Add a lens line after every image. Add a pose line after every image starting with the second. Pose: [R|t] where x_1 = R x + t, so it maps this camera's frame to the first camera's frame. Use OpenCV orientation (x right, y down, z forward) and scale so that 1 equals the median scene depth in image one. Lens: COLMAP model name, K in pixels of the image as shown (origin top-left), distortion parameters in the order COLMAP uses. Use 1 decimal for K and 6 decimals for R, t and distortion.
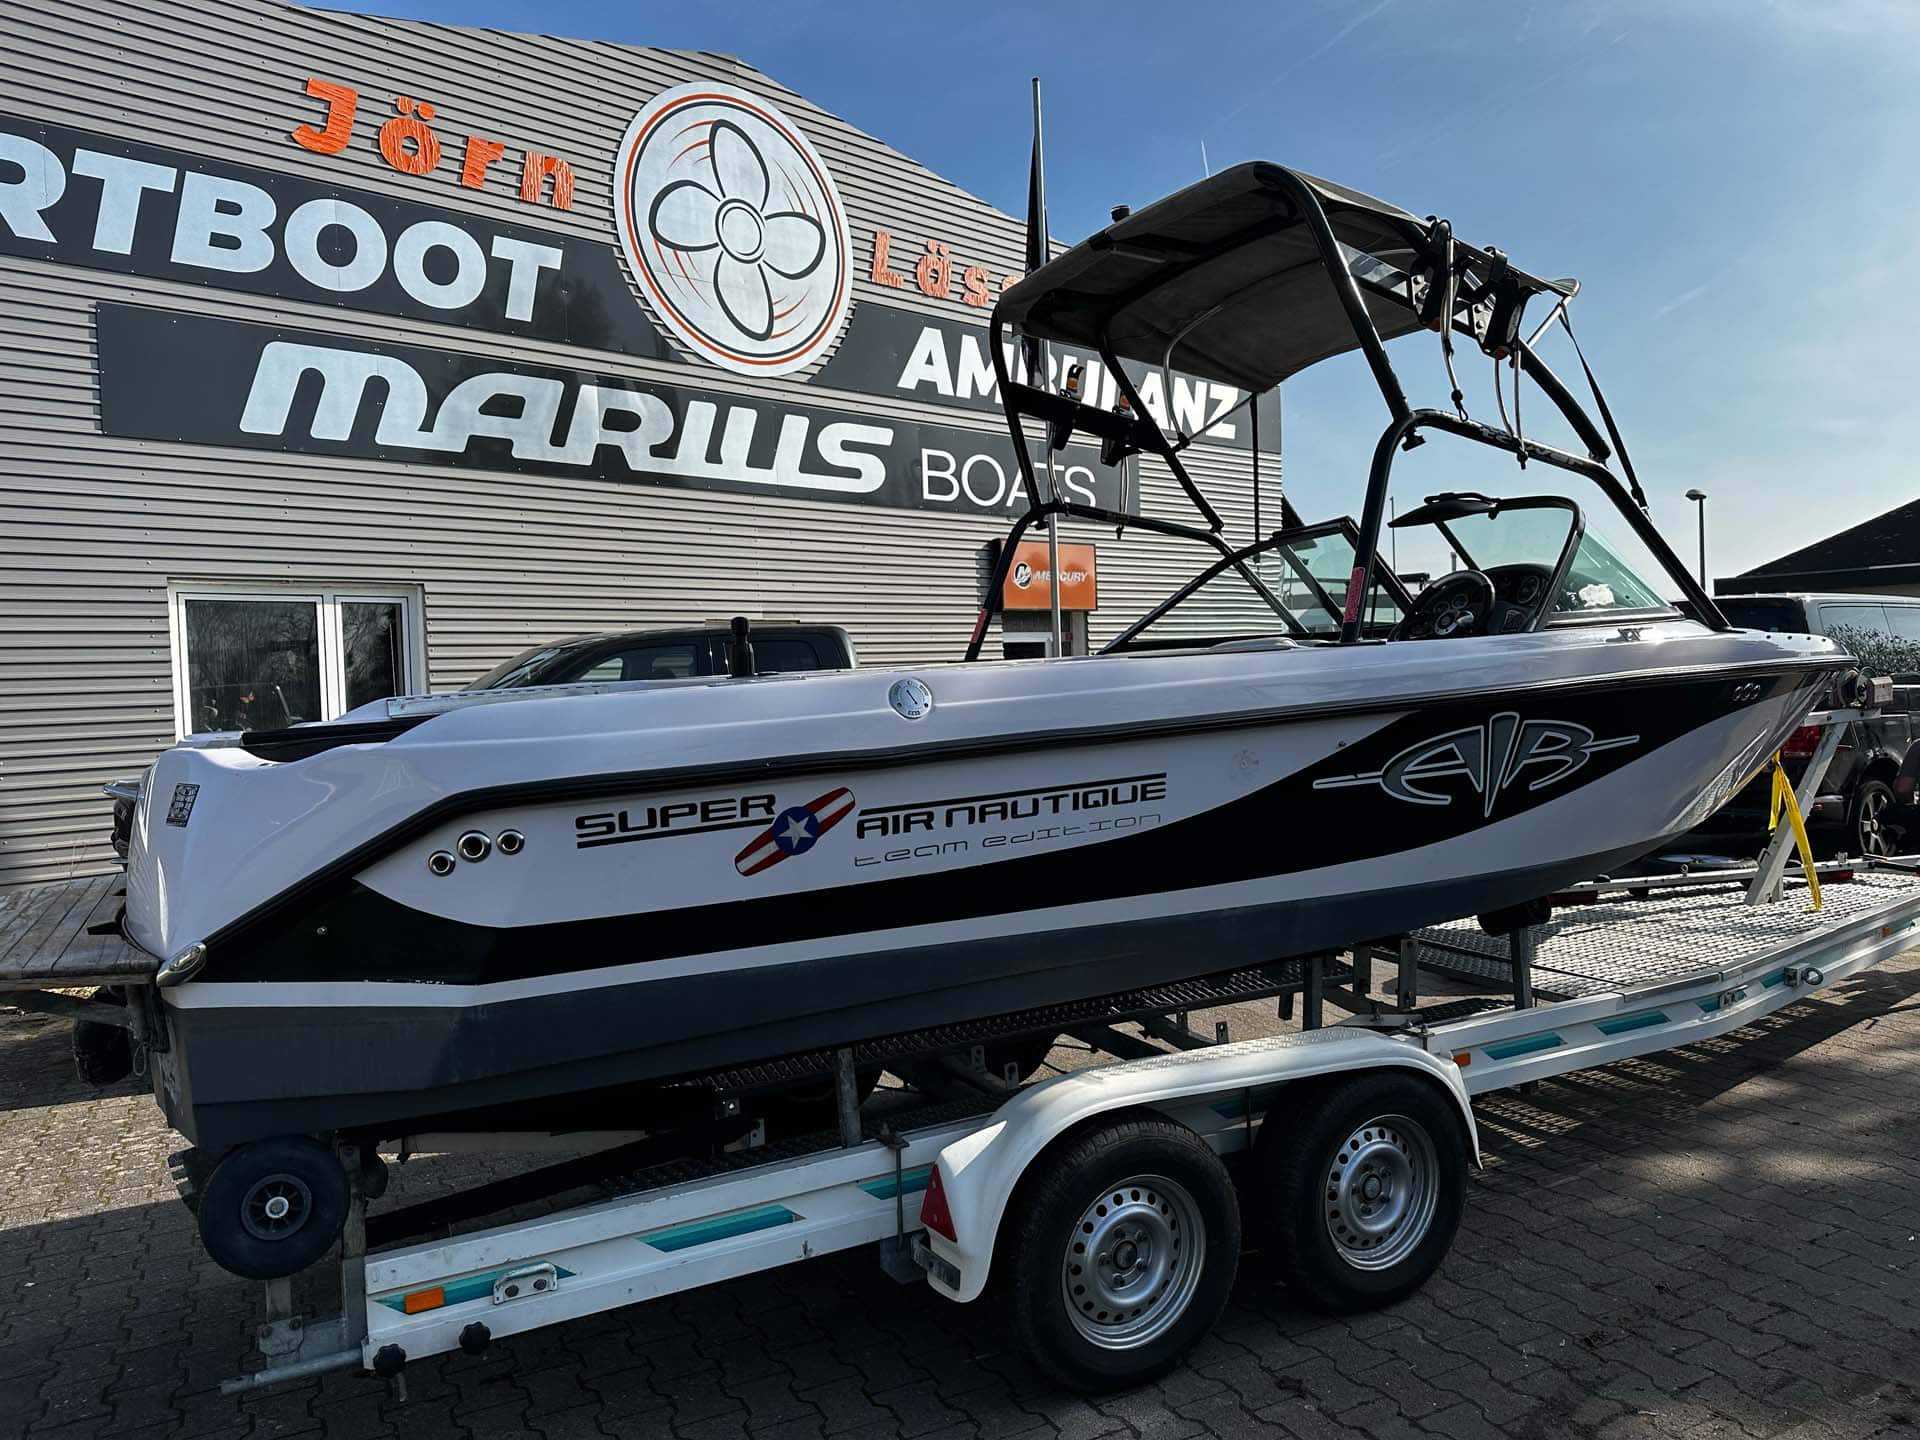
lens RADIAL K [[1363.8, 0, 960.0], [0, 1363.8, 720.0], [0, 0, 1]] dist [0.052170, -0.051110]
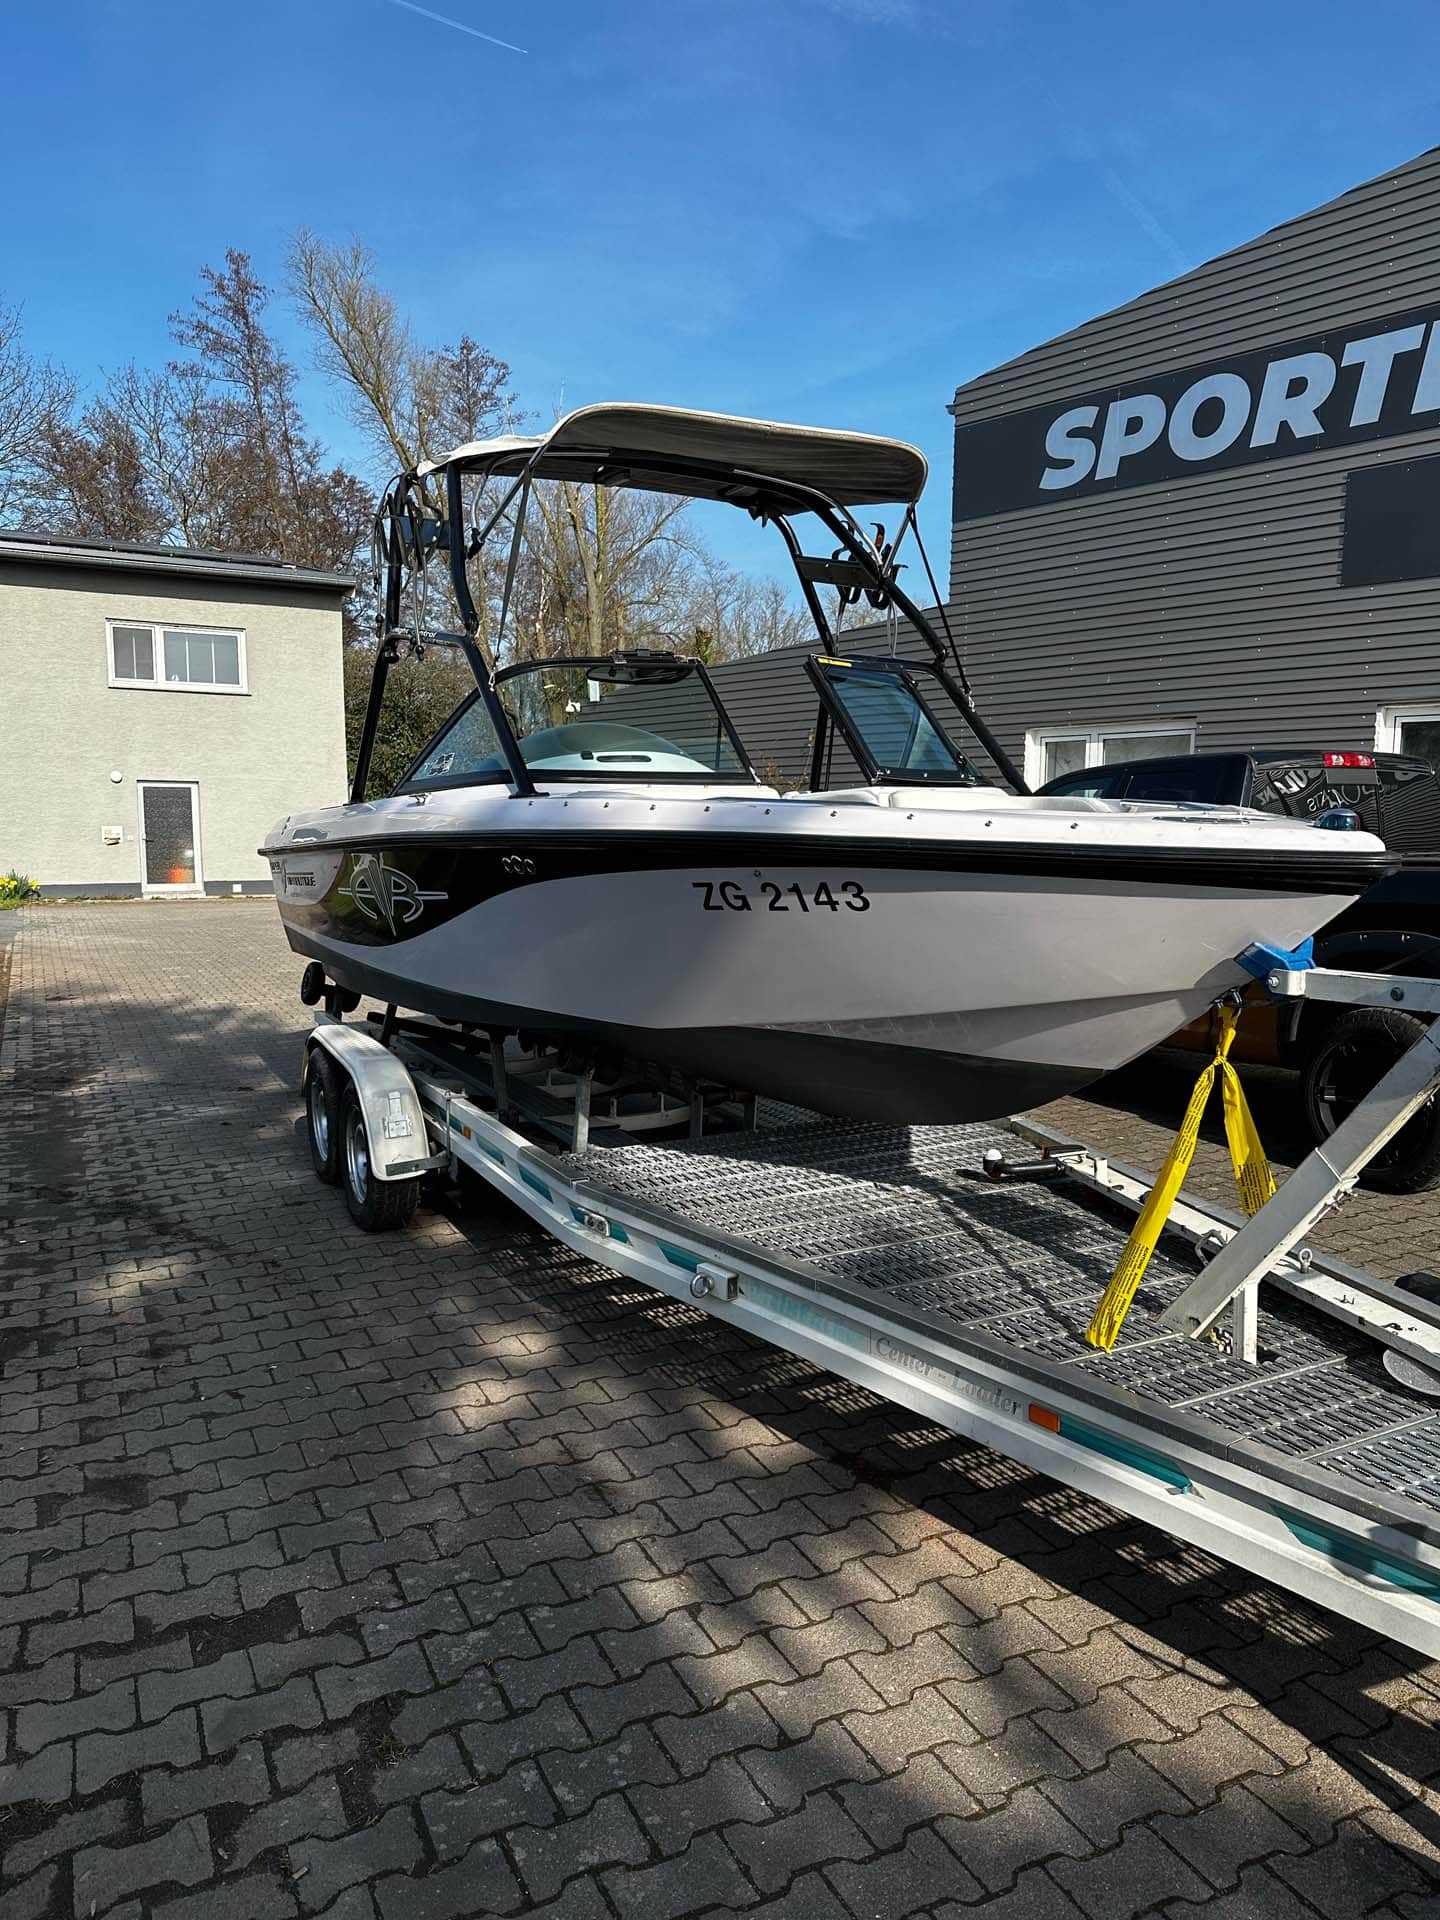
lens RADIAL K [[1363.8, 0, 722.6], [0, 1363.8, 956.2], [0, 0, 1]] dist [0.052170, -0.051110]
pose [[-0.039341, 0.127532, -0.991054, 0.632384], [-0.045526, 0.990563, 0.129276, -0.020332], [0.998188, 0.050205, -0.033163, 0.532484]]
